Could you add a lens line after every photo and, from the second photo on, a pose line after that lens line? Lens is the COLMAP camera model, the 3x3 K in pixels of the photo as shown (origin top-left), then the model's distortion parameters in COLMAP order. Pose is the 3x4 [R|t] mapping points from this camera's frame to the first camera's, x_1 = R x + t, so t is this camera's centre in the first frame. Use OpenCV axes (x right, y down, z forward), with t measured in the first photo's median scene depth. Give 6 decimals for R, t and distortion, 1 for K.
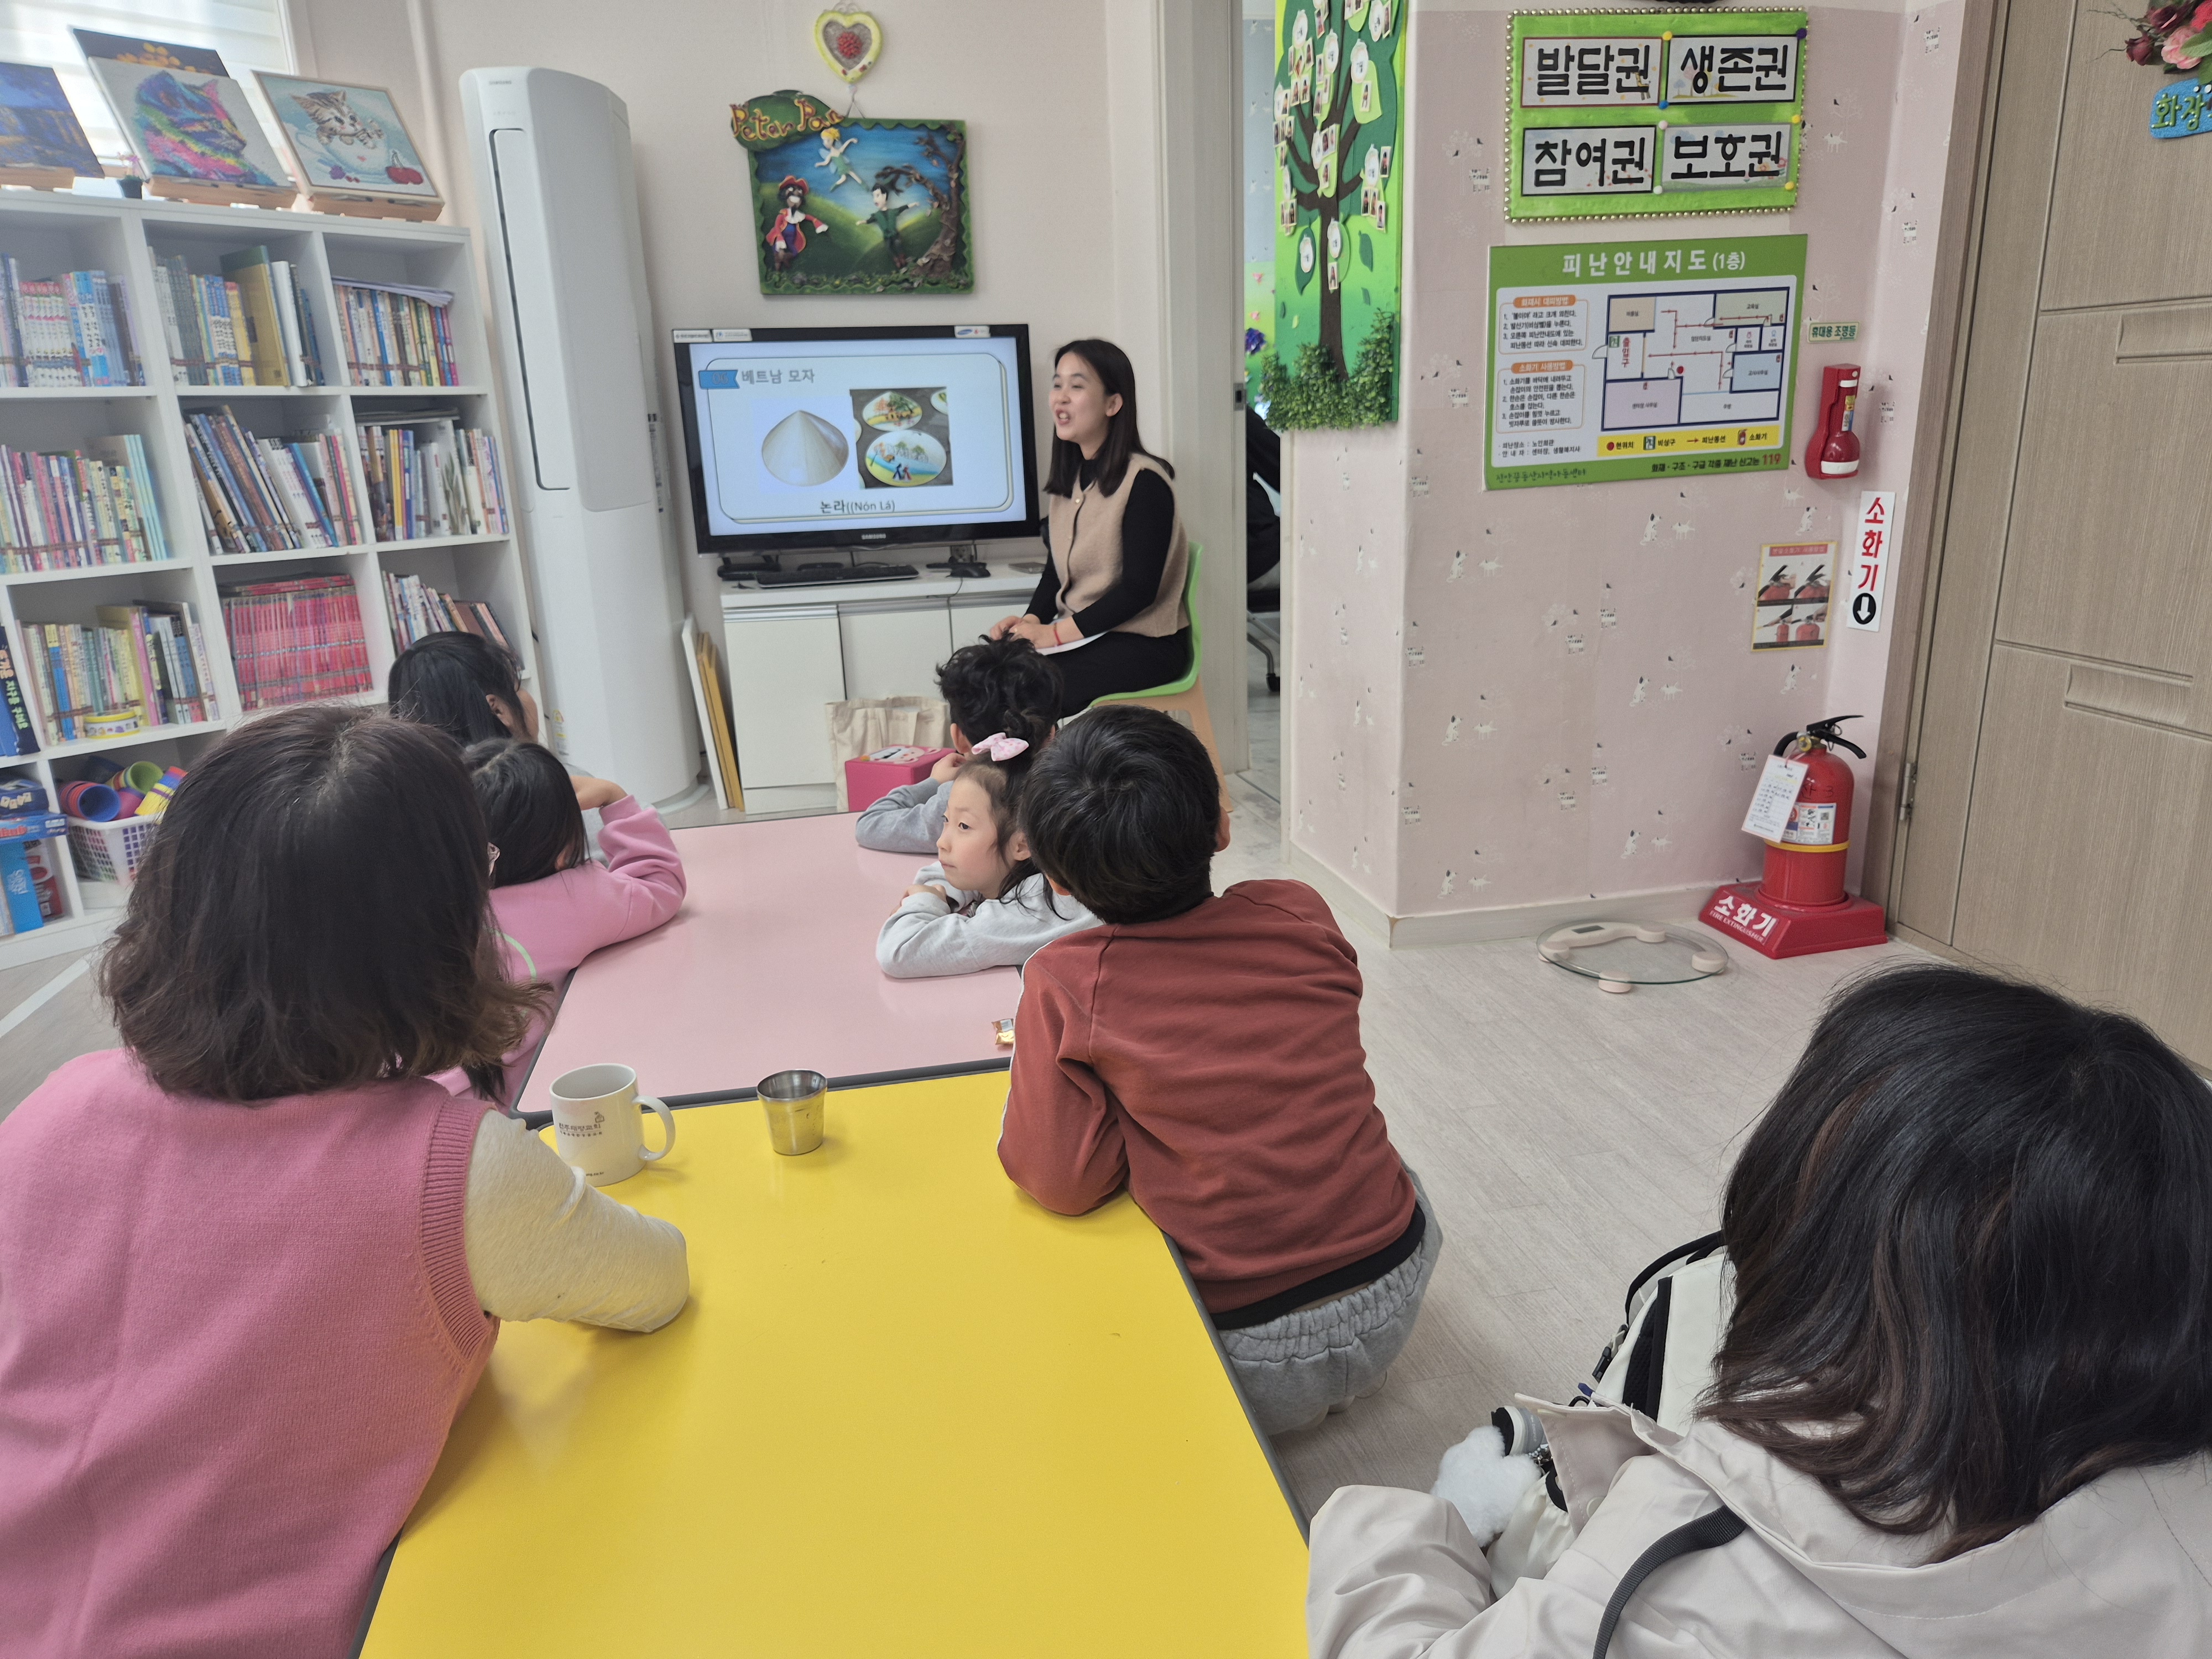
lens RADIAL K [[1514.1, 0, 1109.2], [0, 1514.1, 856.0], [0, 0, 1]] dist [0.080609, -0.072130]
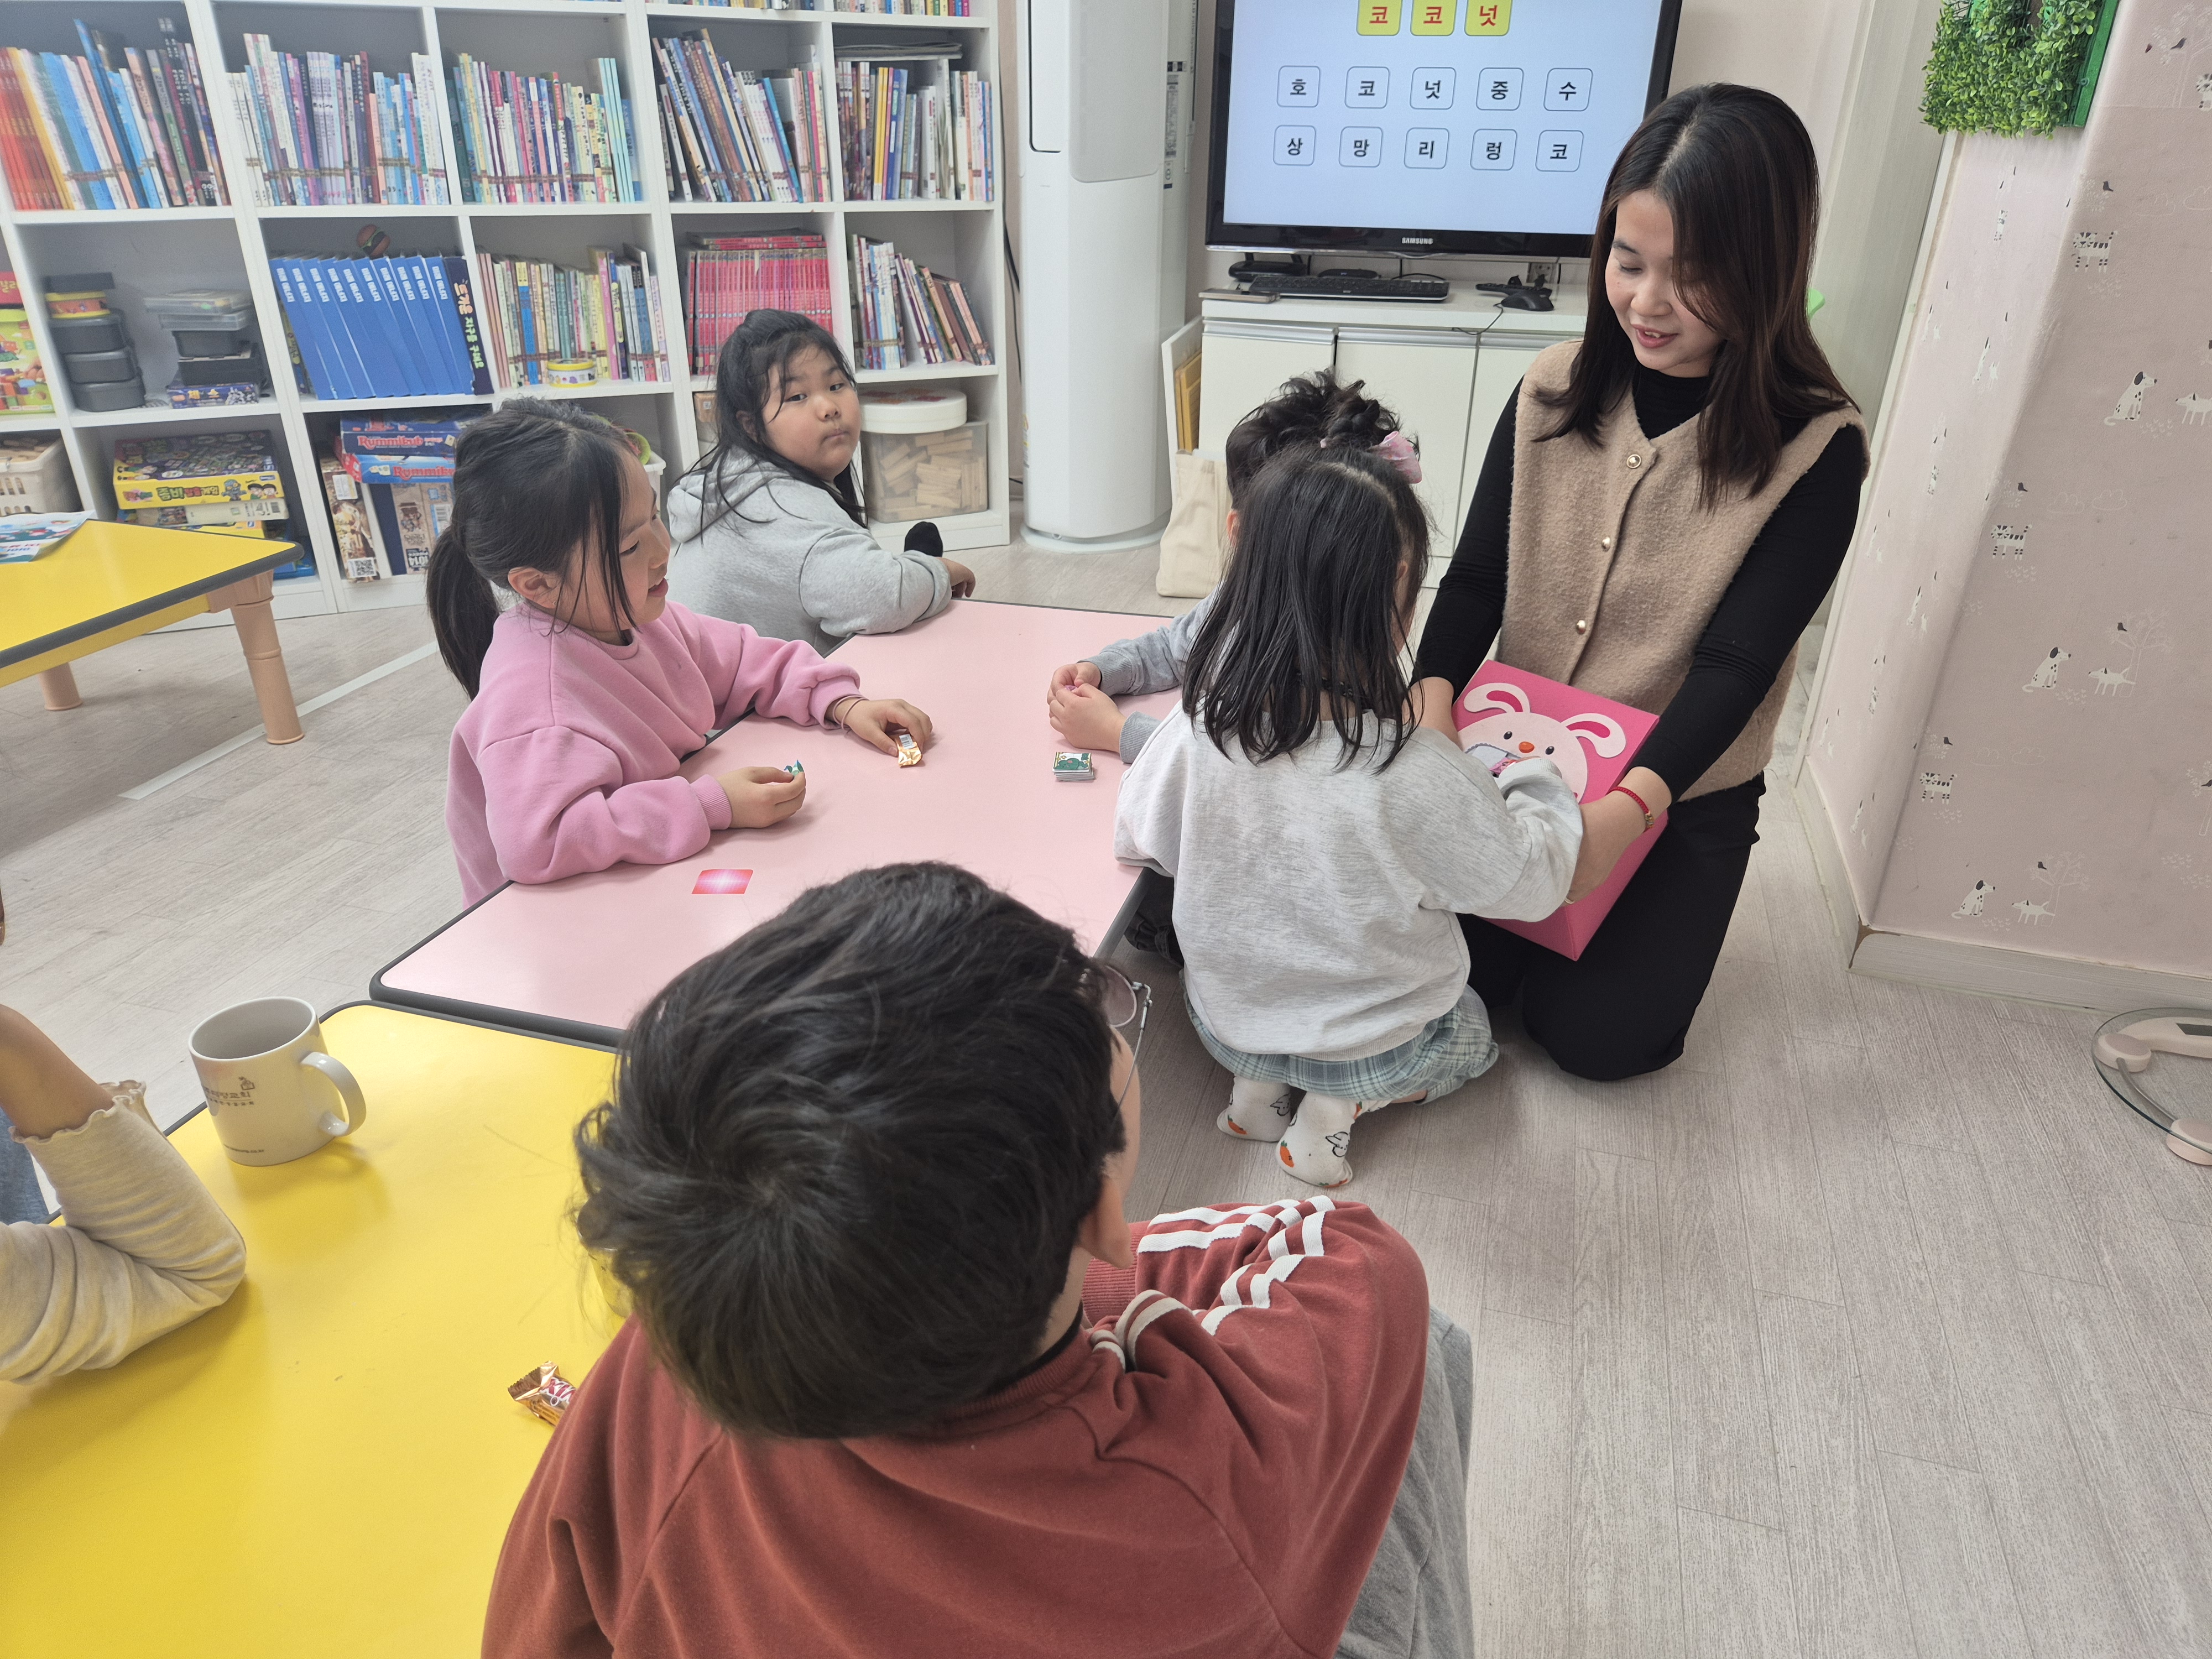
lens RADIAL K [[1514.6, 0, 1100.3], [0, 1514.6, 864.1], [0, 0, 1]] dist [0.063998, -0.053624]
pose [[0.882038, 0.257231, -0.394766, 0.130778], [-0.175488, 0.956896, 0.231418, -0.071659], [0.437278, -0.134843, 0.889160, 0.228754]]
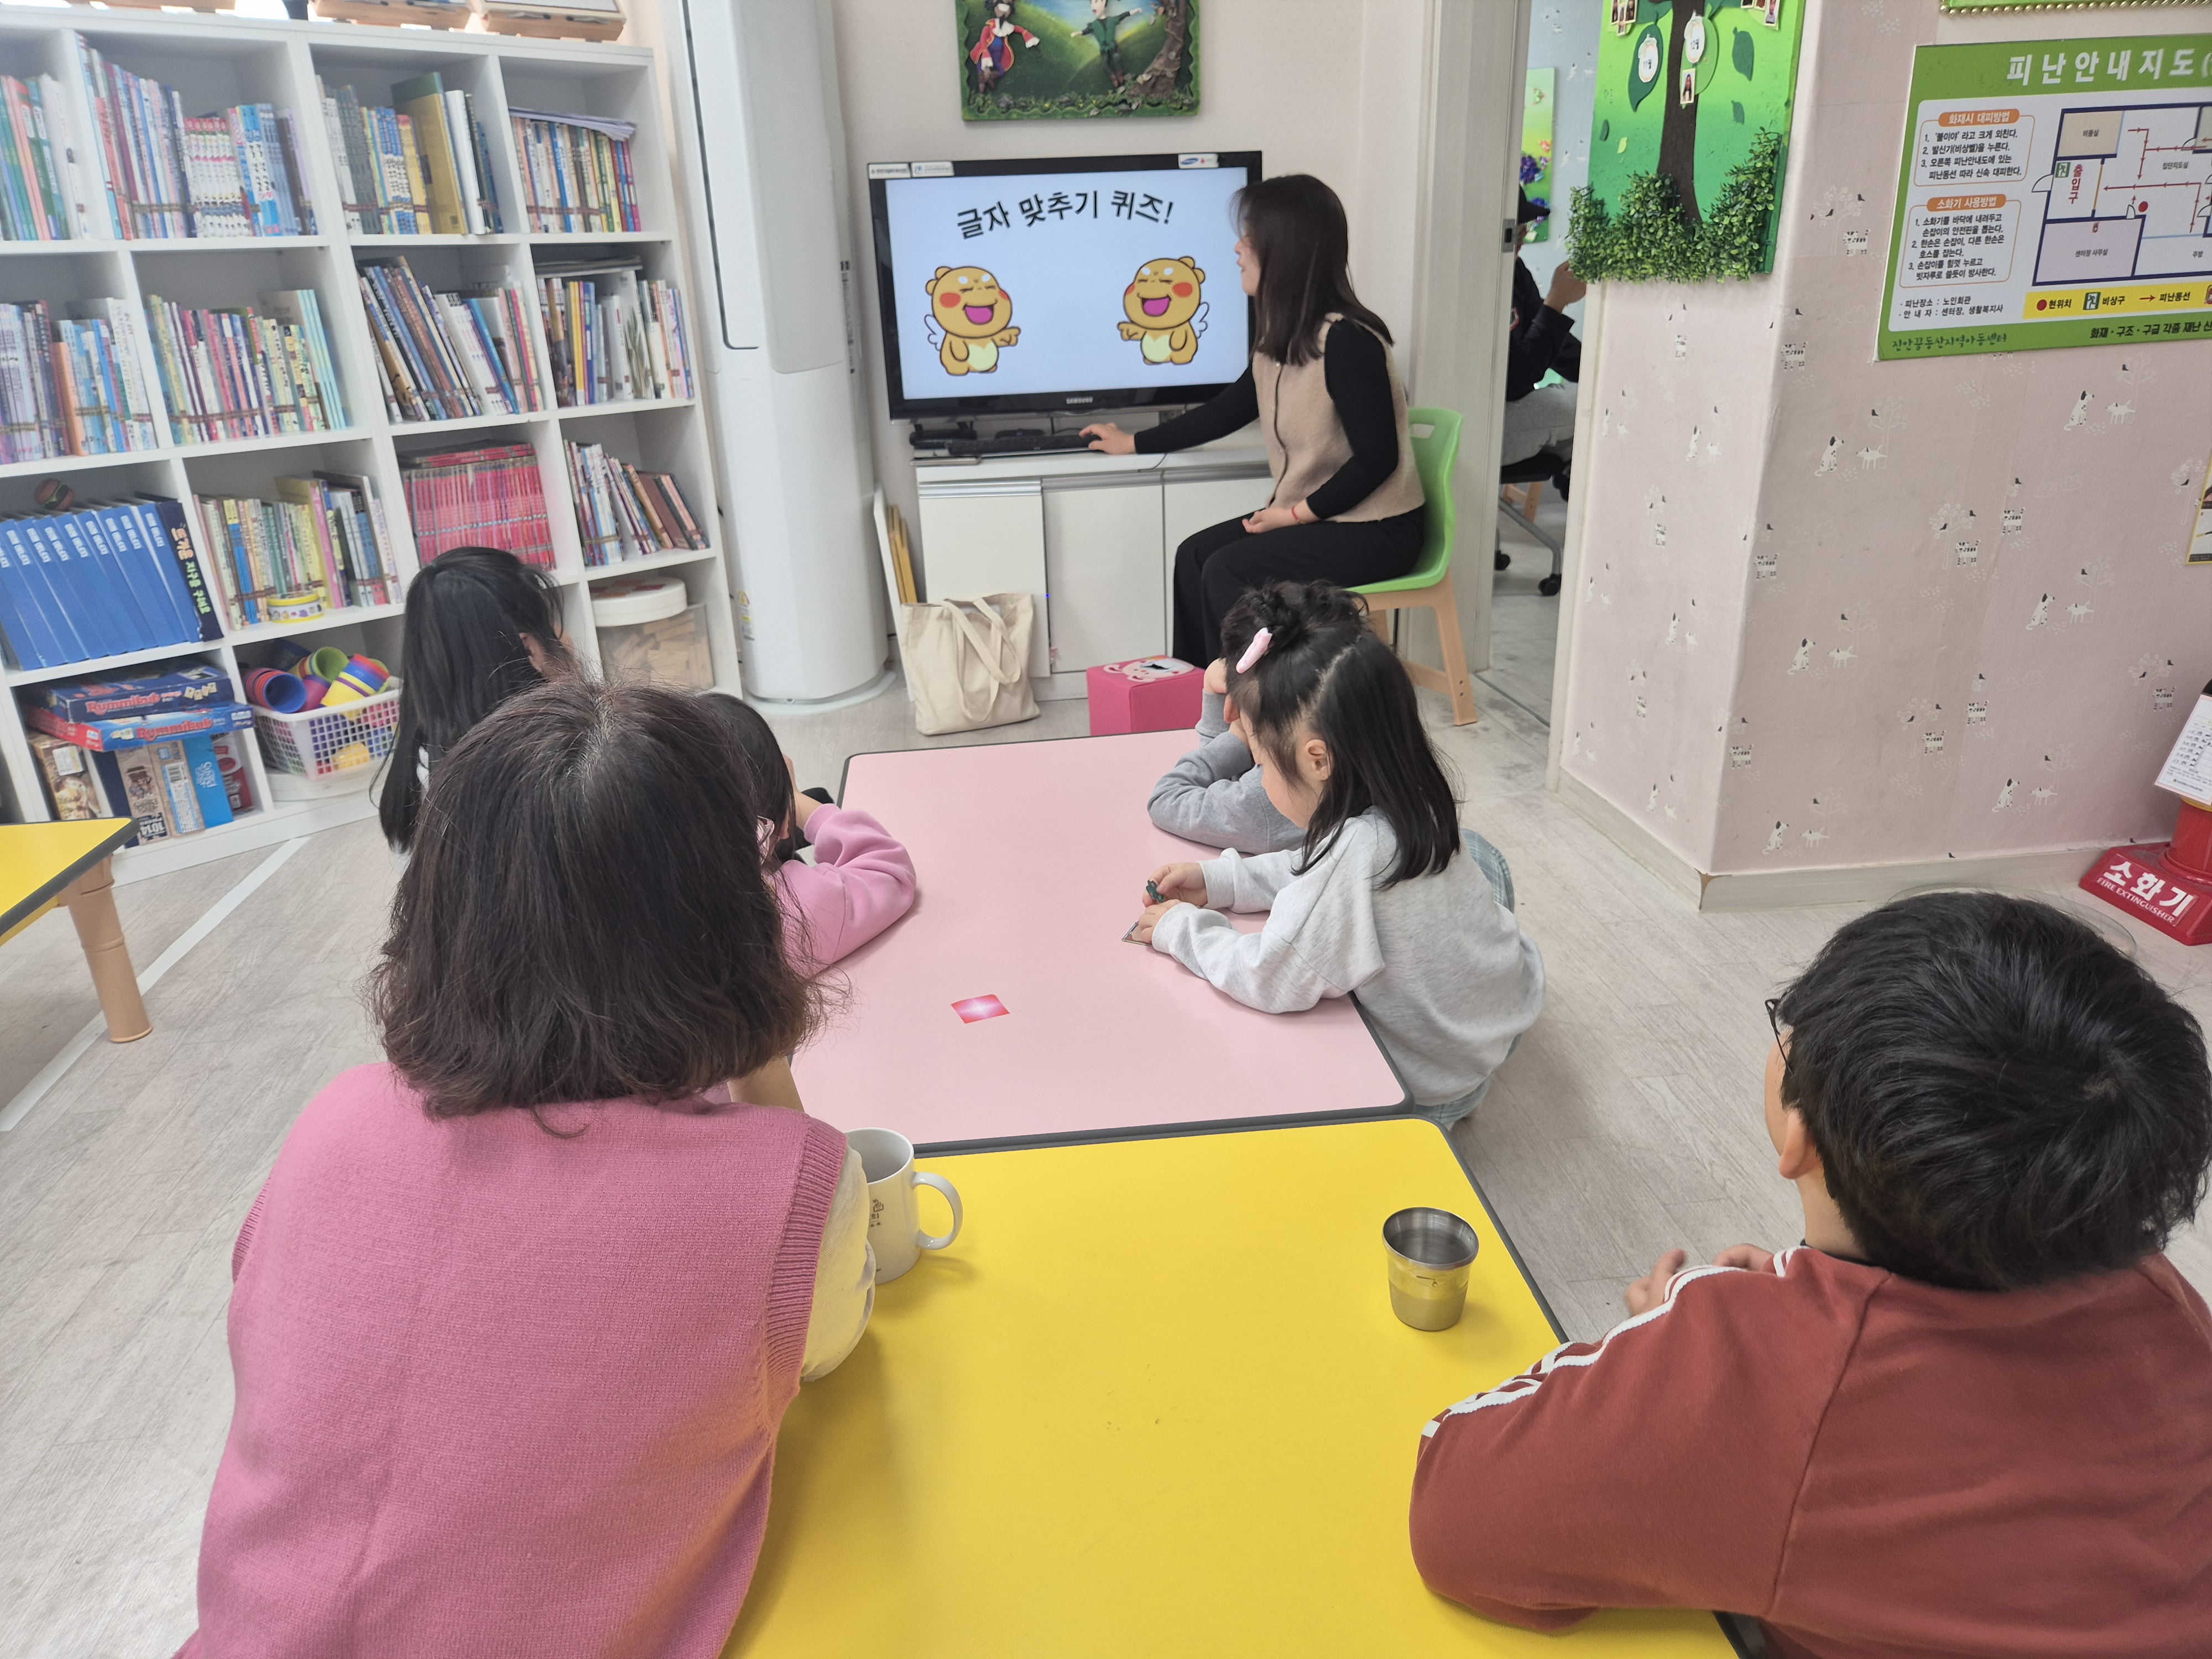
lens RADIAL K [[1514.6, 0, 1100.3], [0, 1514.6, 864.1], [0, 0, 1]] dist [0.063998, -0.053624]
pose [[0.994818, 0.035846, -0.095142, -0.060803], [-0.025926, 0.994289, 0.103527, -0.039498], [0.098310, -0.100524, 0.990066, 0.103509]]
